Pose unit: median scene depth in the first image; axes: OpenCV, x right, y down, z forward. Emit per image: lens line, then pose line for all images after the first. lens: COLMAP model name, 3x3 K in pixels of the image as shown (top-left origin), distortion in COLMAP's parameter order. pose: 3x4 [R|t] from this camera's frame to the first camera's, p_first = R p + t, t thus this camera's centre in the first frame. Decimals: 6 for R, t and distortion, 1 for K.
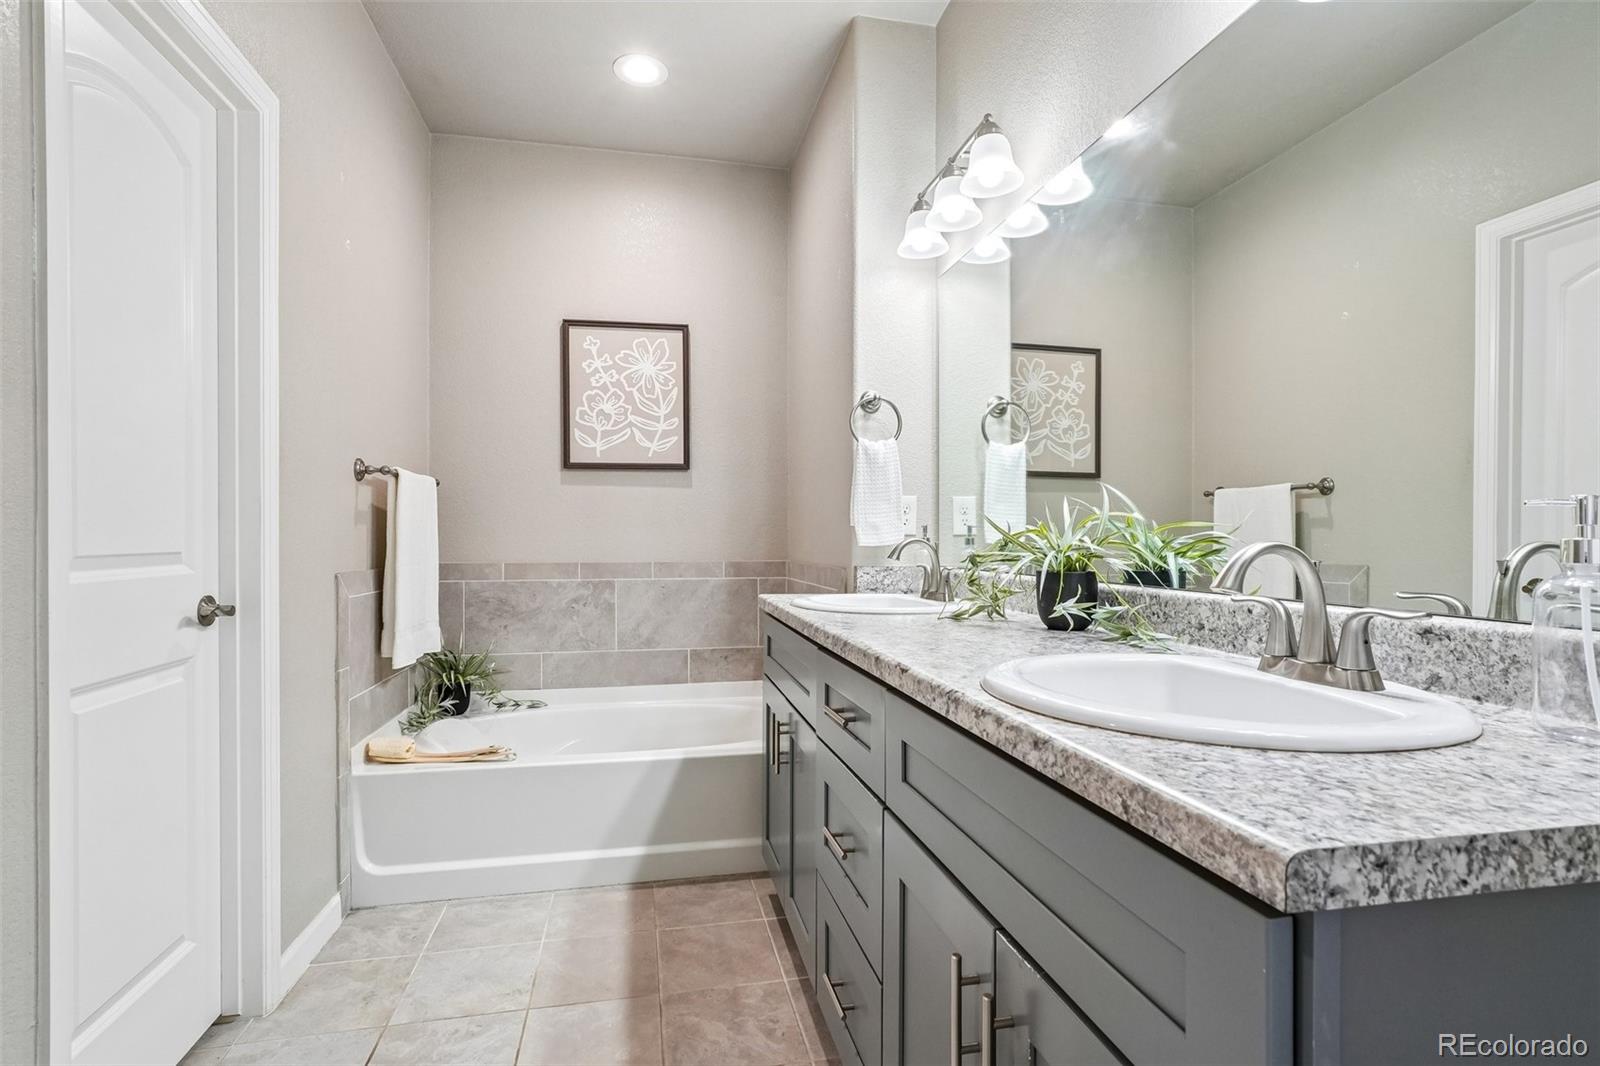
lens RADIAL K [[790.8, 0, 814.0], [0, 790.8, 539.1], [0, 0, 1]] dist [-0.021571, 0.009460]
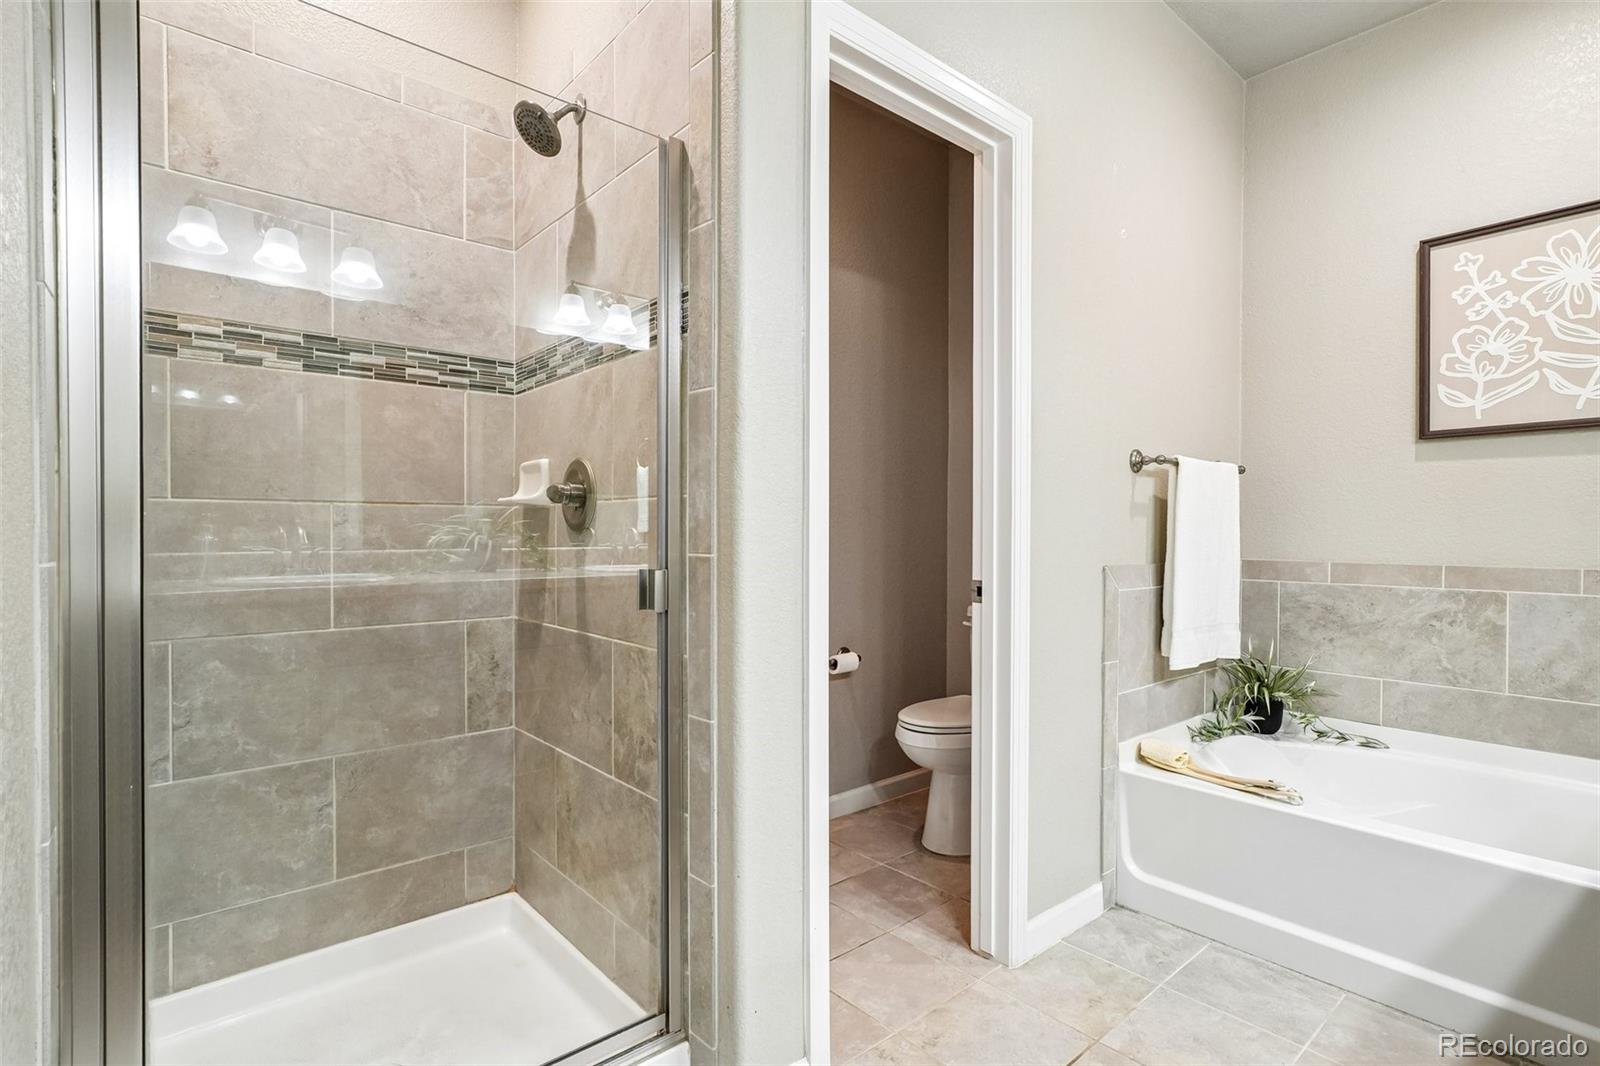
lens RADIAL K [[790.8, 0, 783.5], [0, 790.8, 536.0], [0, 0, 1]] dist [-0.021571, 0.009460]
pose [[0.464820, 0.011046, -0.885337, 0.064713], [-0.006328, 0.999938, 0.009153, -0.000600], [0.885383, 0.001348, 0.464861, 0.119331]]
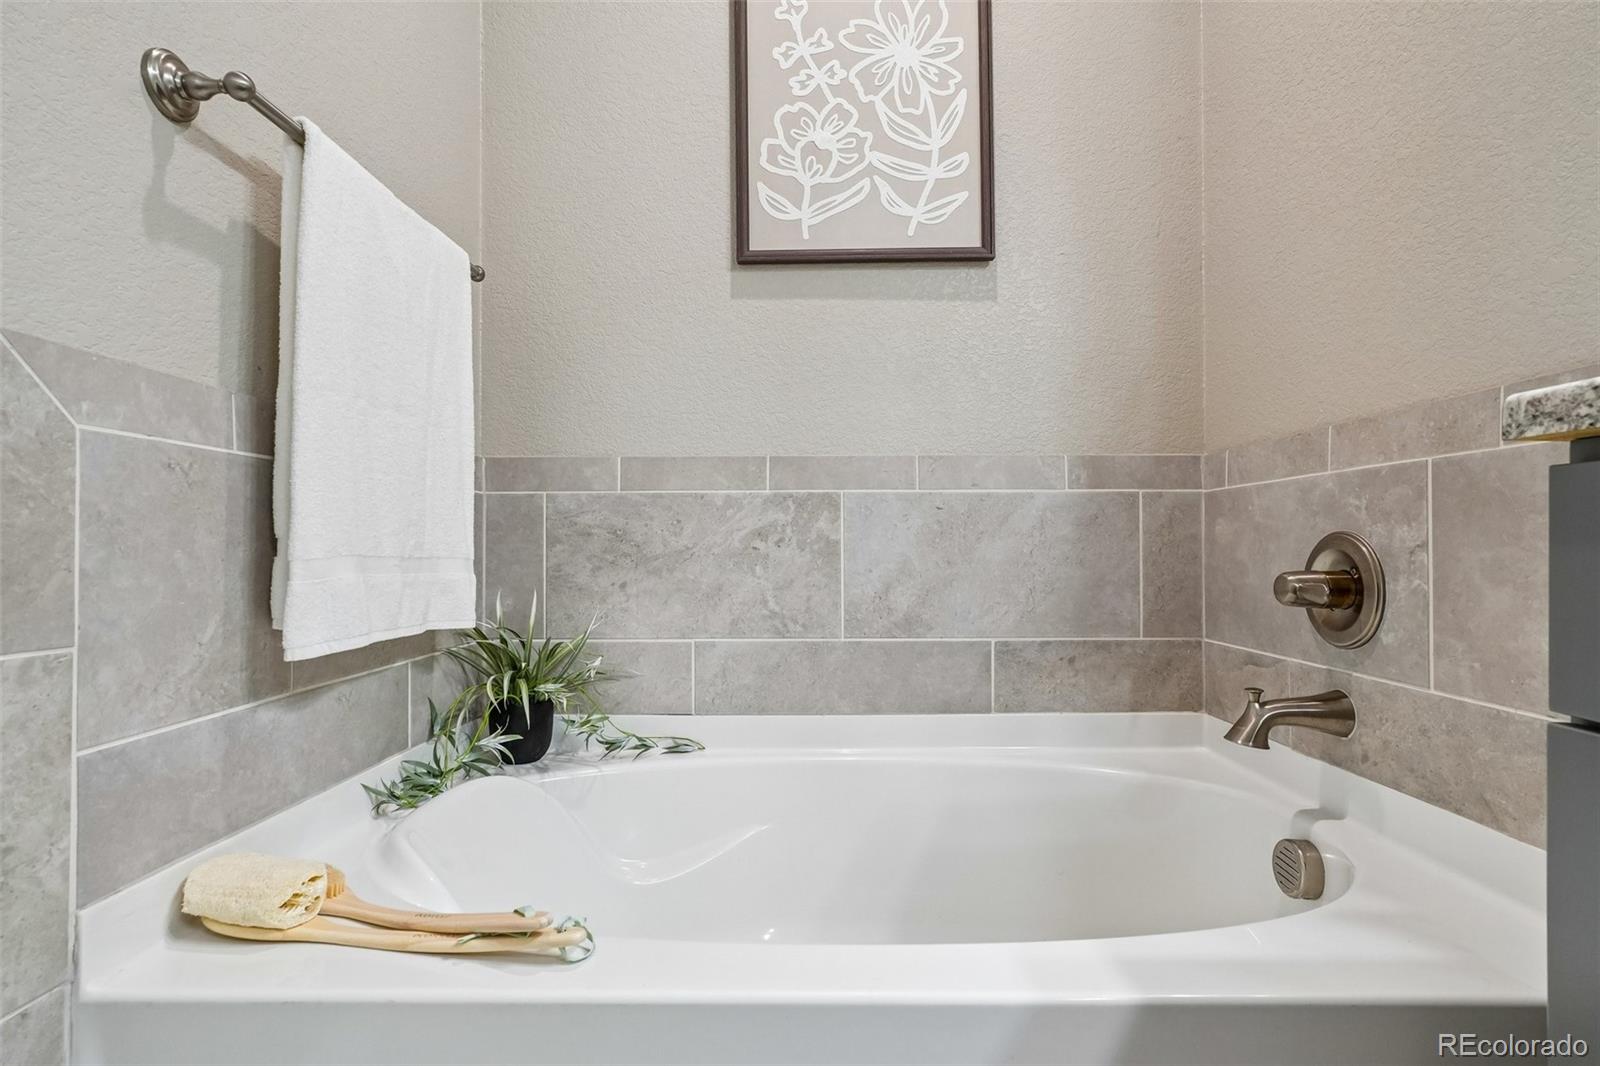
lens RADIAL K [[790.8, 0, 808.2], [0, 790.8, 548.2], [0, 0, 1]] dist [-0.021571, 0.009460]
pose [[0.976691, -0.000963, -0.214646, -0.175396], [0.000978, 1.000000, -0.000036, 0.089550], [0.214646, -0.000175, 0.976692, 0.551265]]
